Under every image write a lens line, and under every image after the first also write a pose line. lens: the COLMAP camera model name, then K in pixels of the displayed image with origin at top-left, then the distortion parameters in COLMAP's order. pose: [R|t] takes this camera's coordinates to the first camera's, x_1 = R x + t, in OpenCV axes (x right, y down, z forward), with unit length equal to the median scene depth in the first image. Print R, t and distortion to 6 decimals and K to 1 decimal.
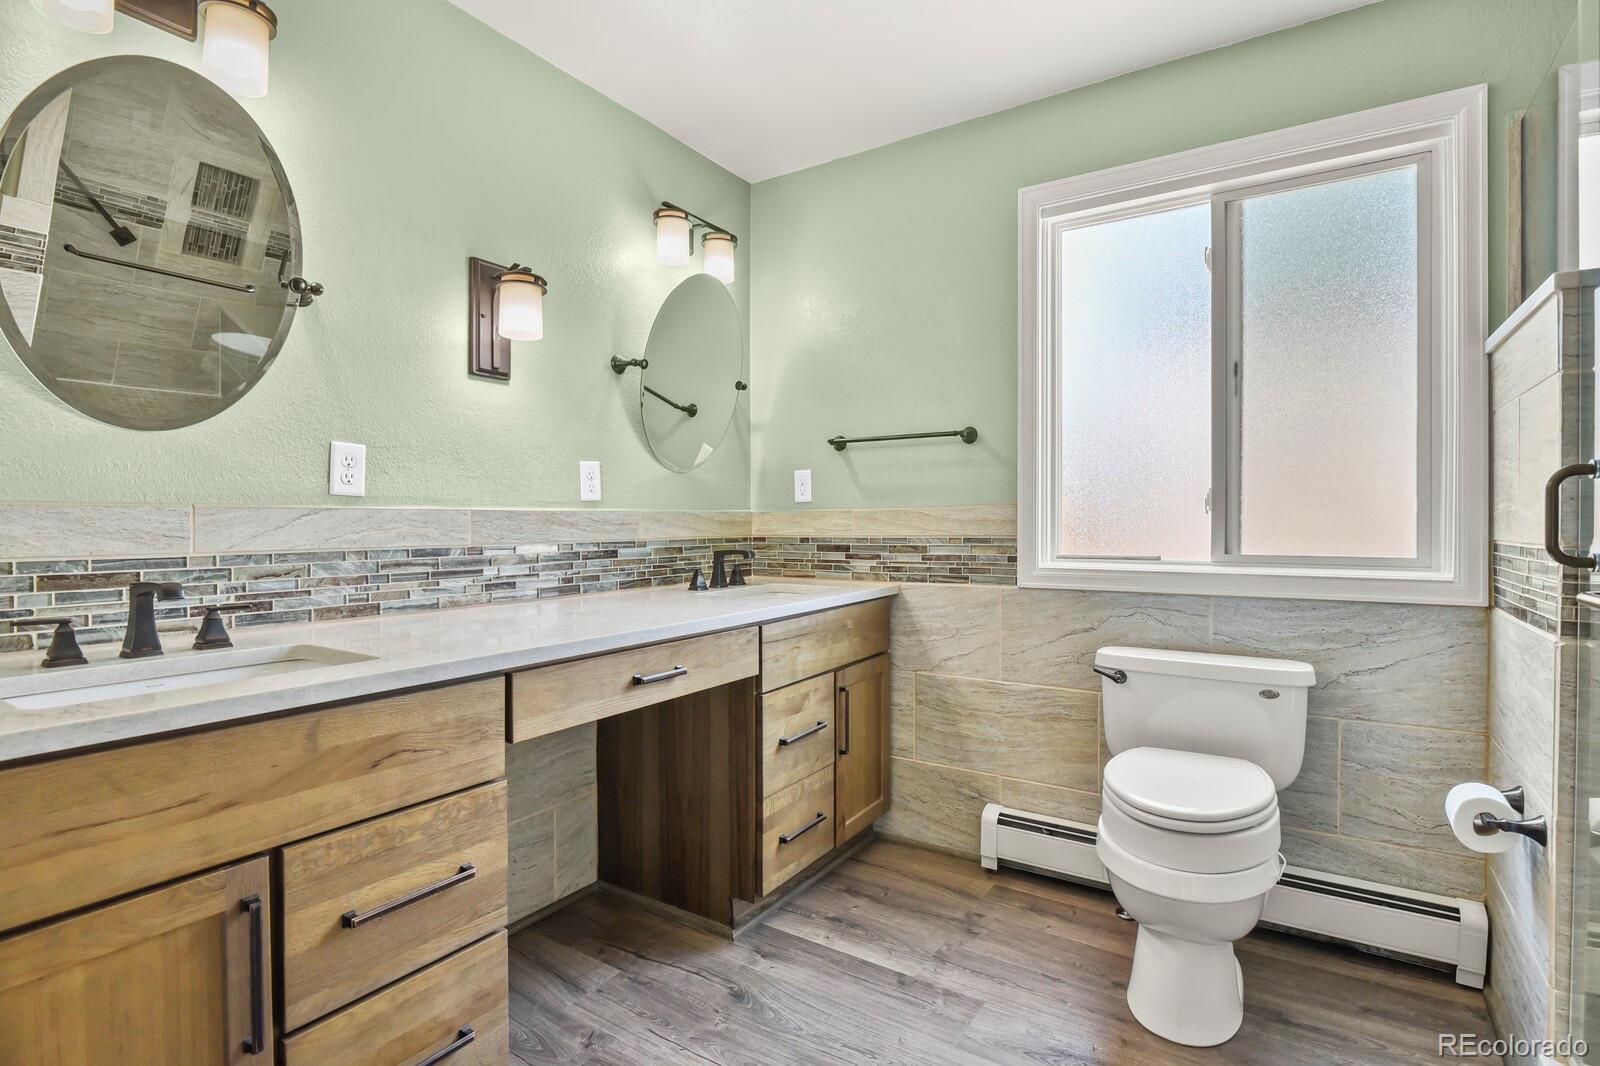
lens RADIAL K [[774.9, 0, 810.8], [0, 774.9, 529.1], [0, 0, 1]] dist [-0.013033, -0.001951]
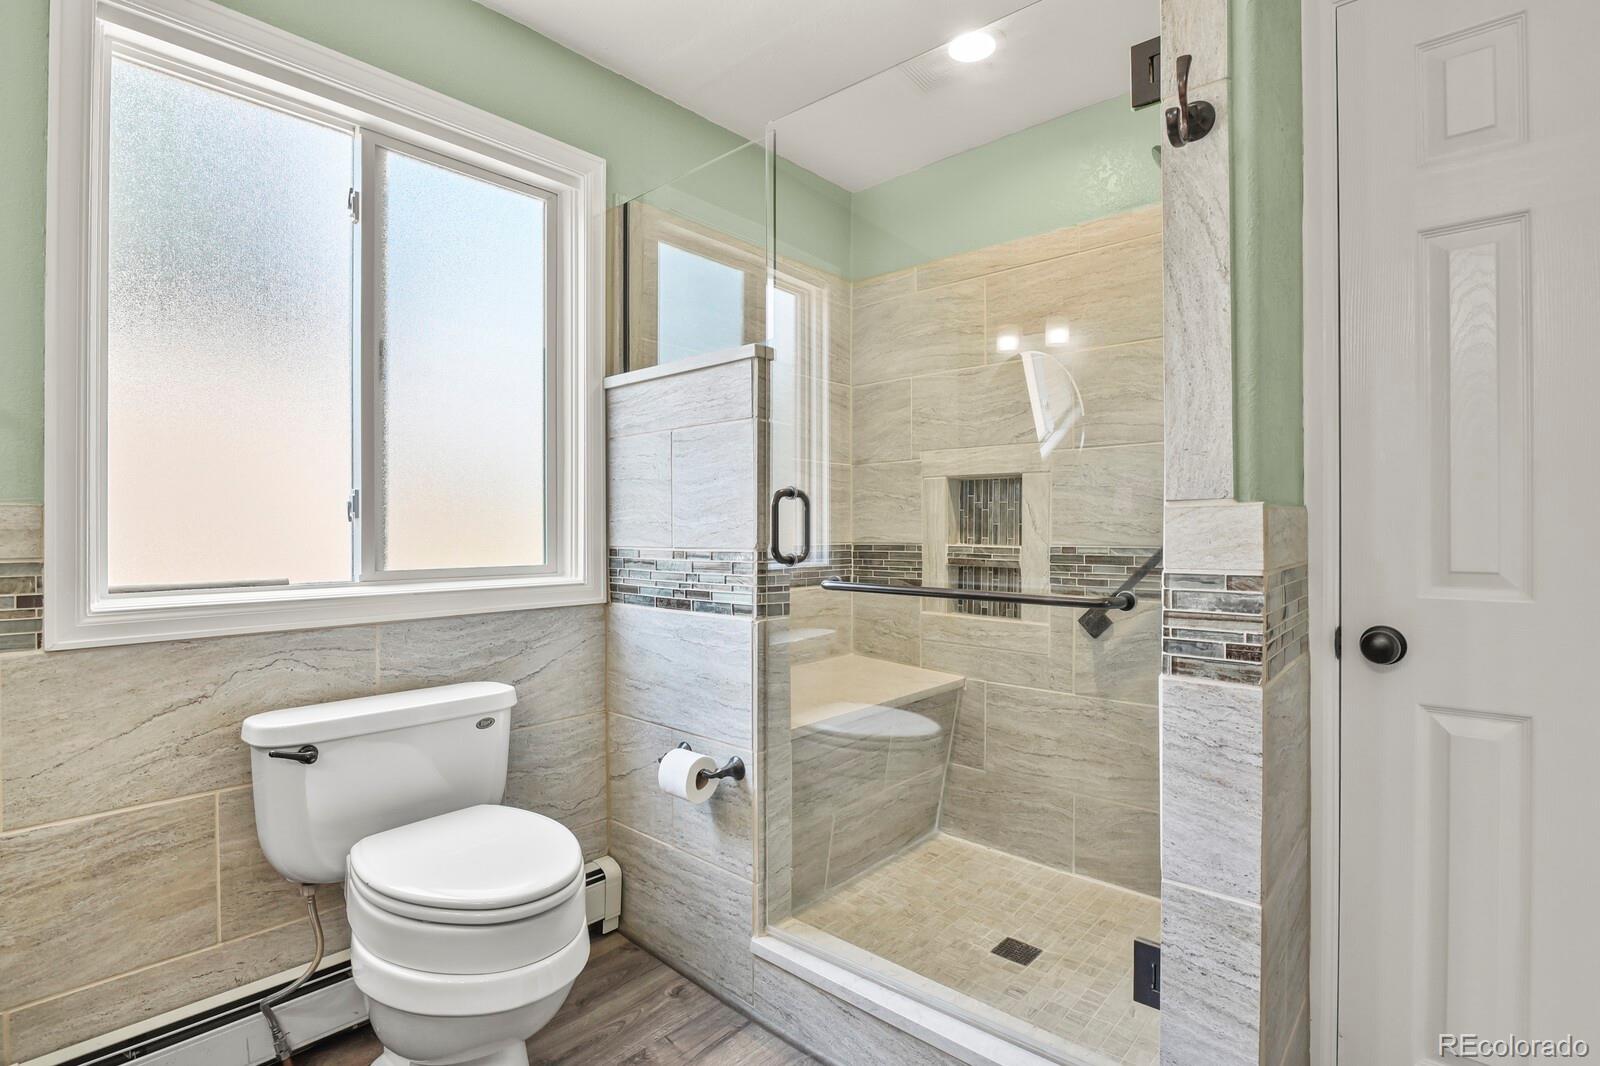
lens RADIAL K [[774.9, 0, 806.2], [0, 774.9, 527.9], [0, 0, 1]] dist [-0.013033, -0.001951]
pose [[0.158902, 0.001902, 0.987293, -0.219916], [0.011227, 0.999930, -0.003733, -0.005445], [-0.987231, 0.011677, 0.158869, 0.453291]]
